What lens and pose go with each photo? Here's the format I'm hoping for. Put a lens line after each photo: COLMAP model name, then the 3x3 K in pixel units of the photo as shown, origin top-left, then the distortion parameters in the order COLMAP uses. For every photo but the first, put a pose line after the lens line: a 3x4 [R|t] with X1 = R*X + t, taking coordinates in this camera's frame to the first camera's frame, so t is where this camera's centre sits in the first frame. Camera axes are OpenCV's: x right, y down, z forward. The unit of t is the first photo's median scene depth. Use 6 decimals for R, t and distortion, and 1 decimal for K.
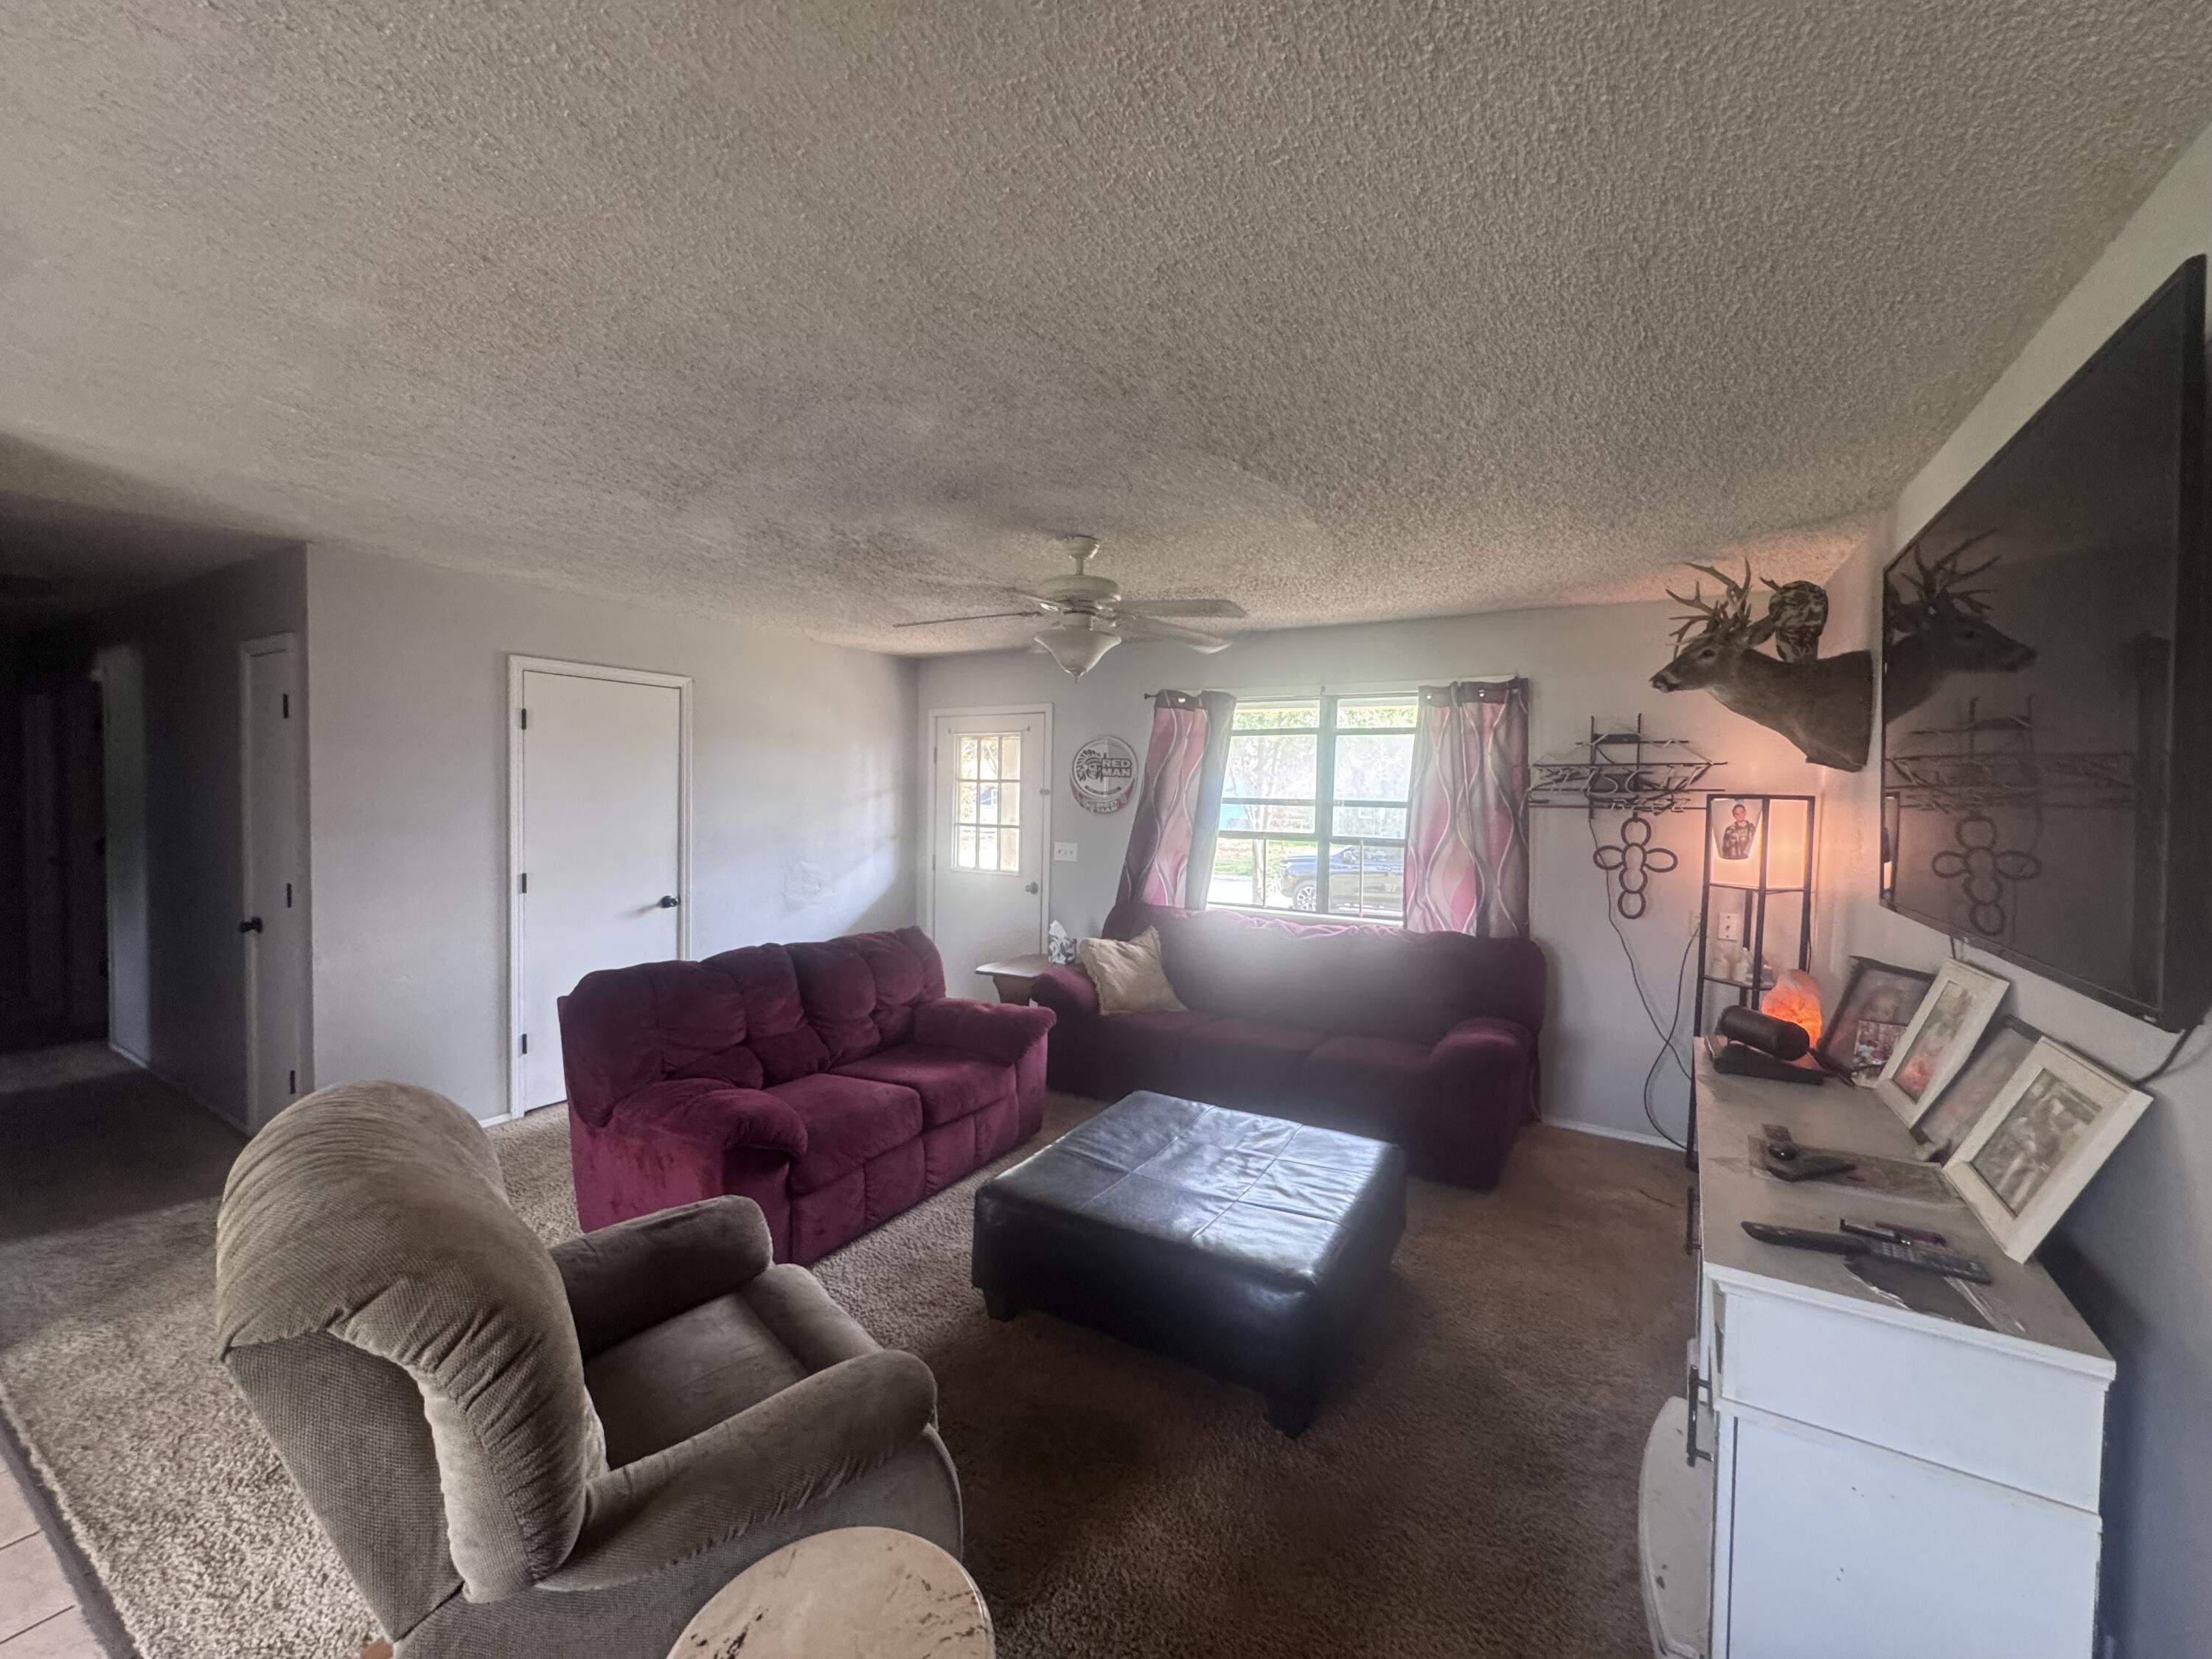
lens RADIAL K [[886.5, 0, 1111.8], [0, 886.5, 826.5], [0, 0, 1]] dist [0.000198, 0.001121]
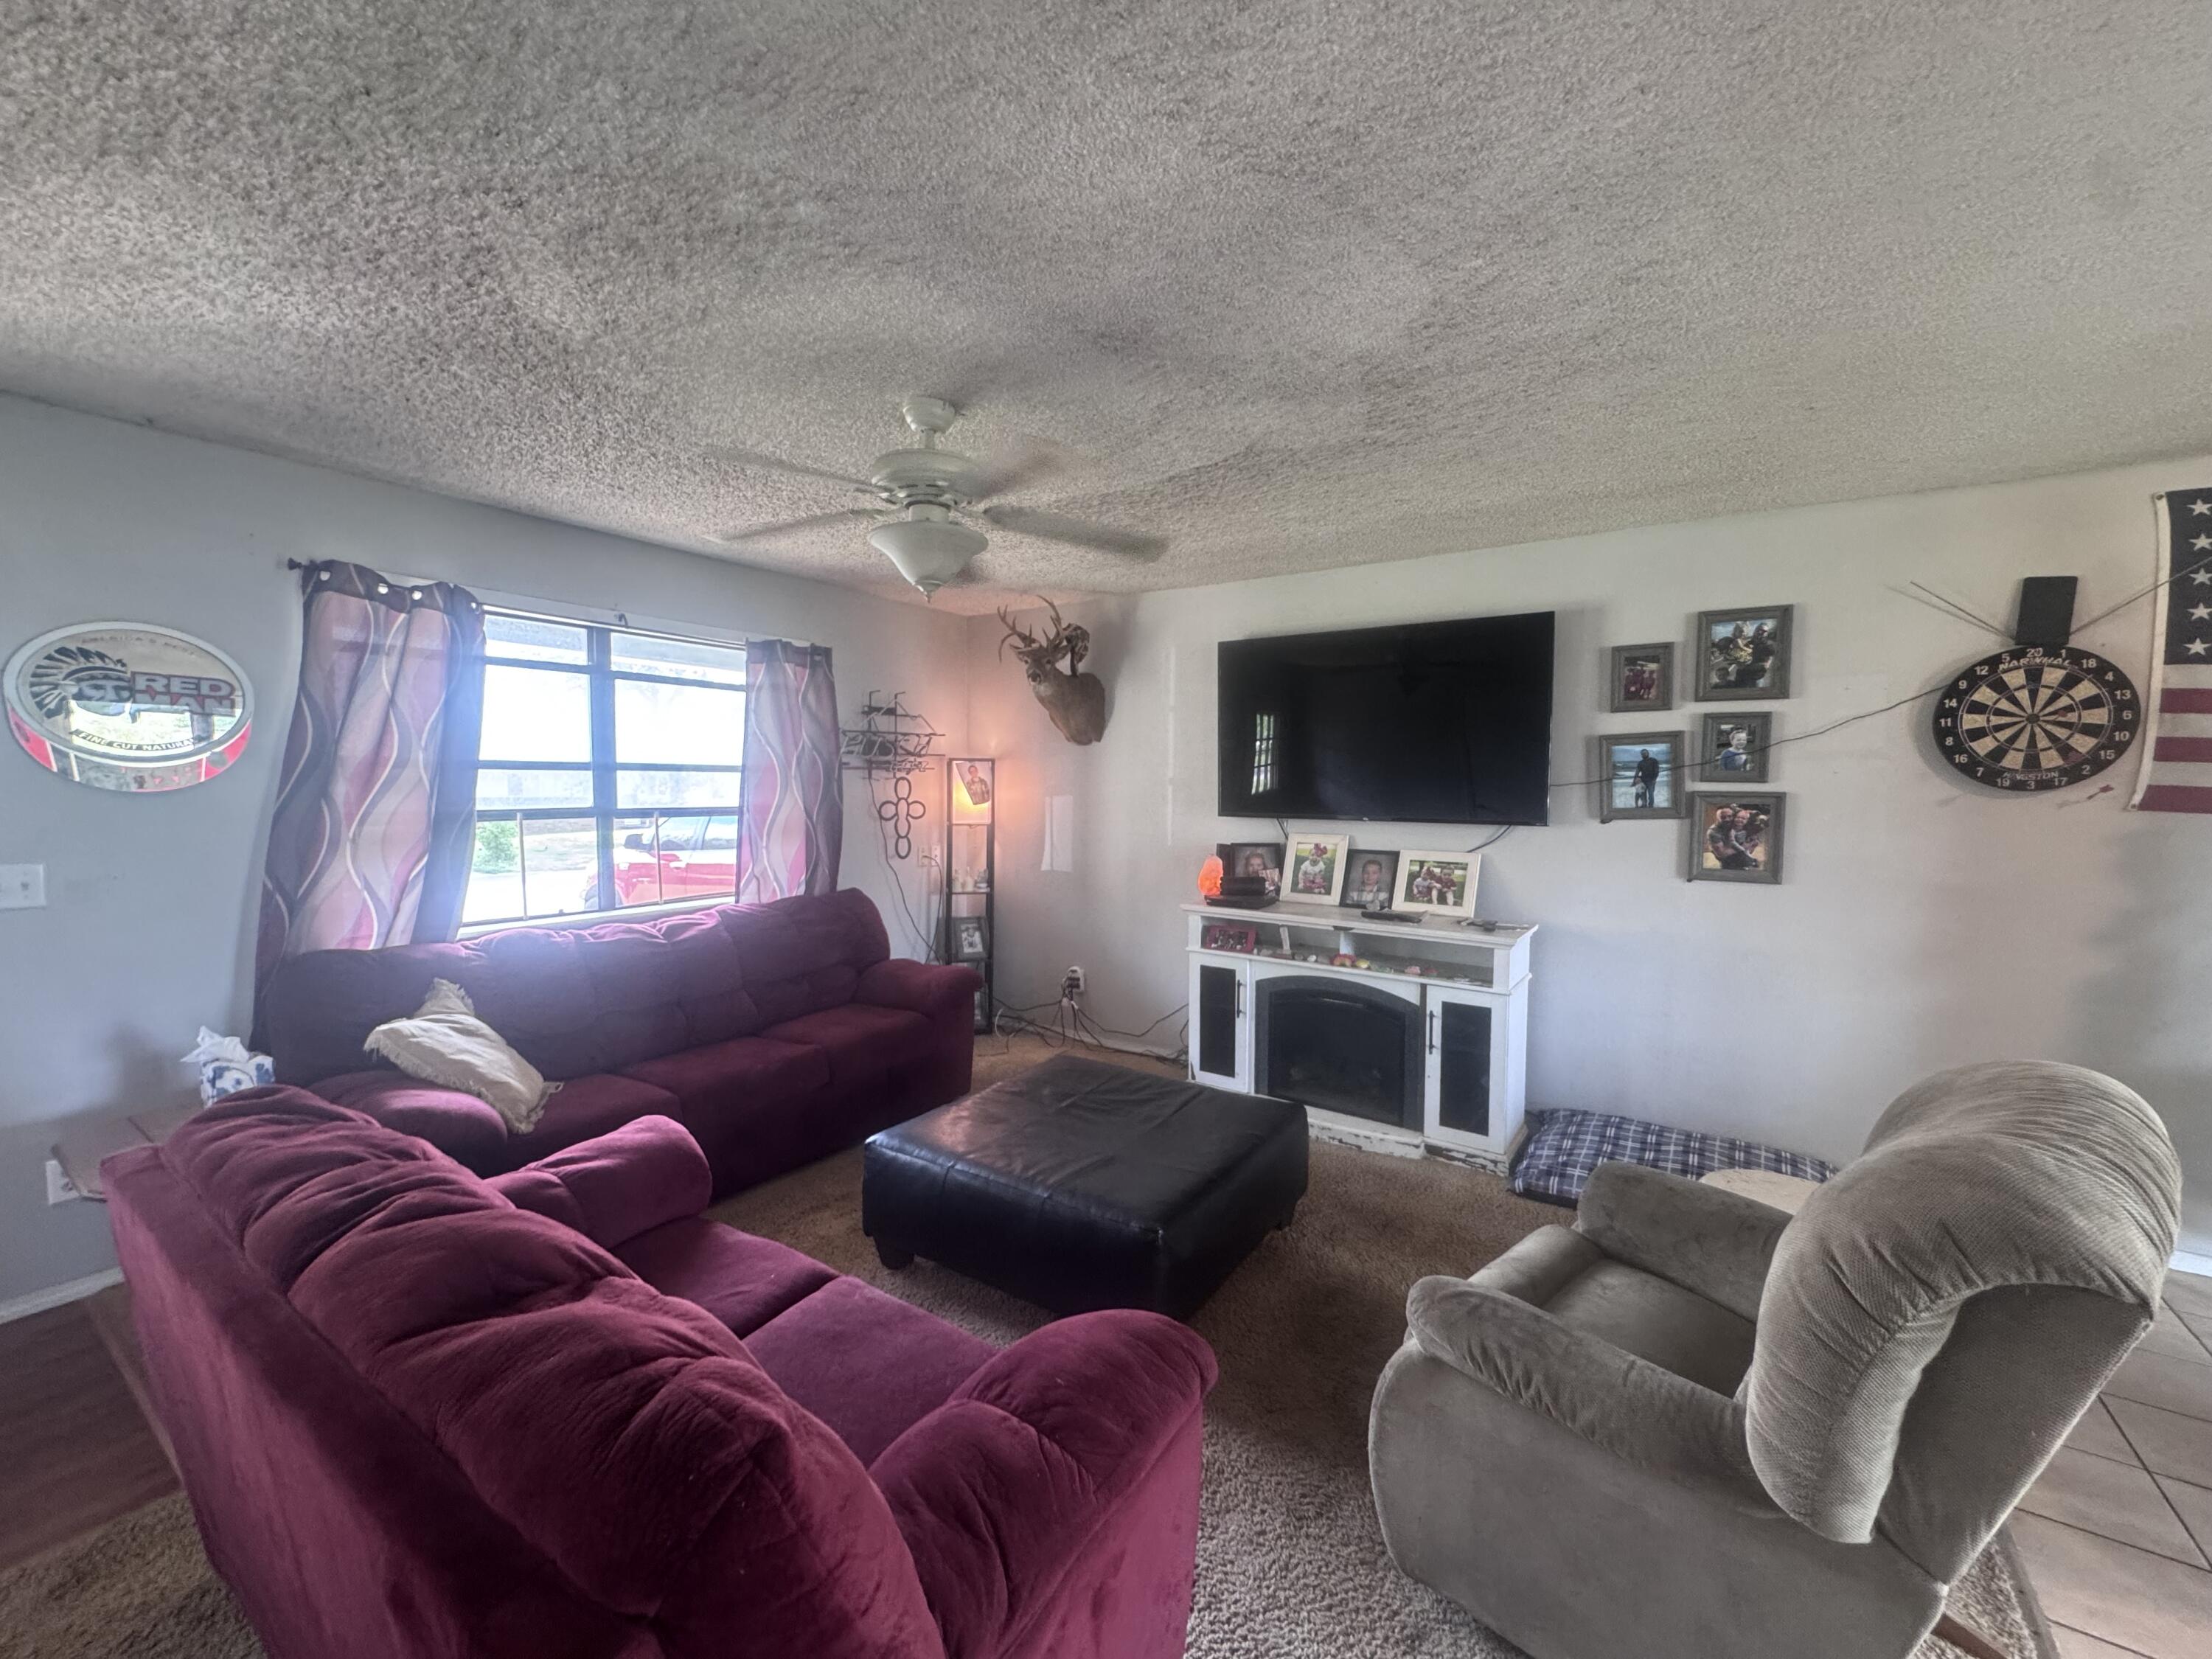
lens RADIAL K [[886.5, 0, 1107.3], [0, 886.5, 829.8], [0, 0, 1]] dist [0.000198, 0.001121]
pose [[0.047226, -0.081322, 0.995568, -0.572147], [0.022461, 0.996515, 0.080334, -0.026363], [-0.998632, 0.018567, 0.048887, 0.595792]]
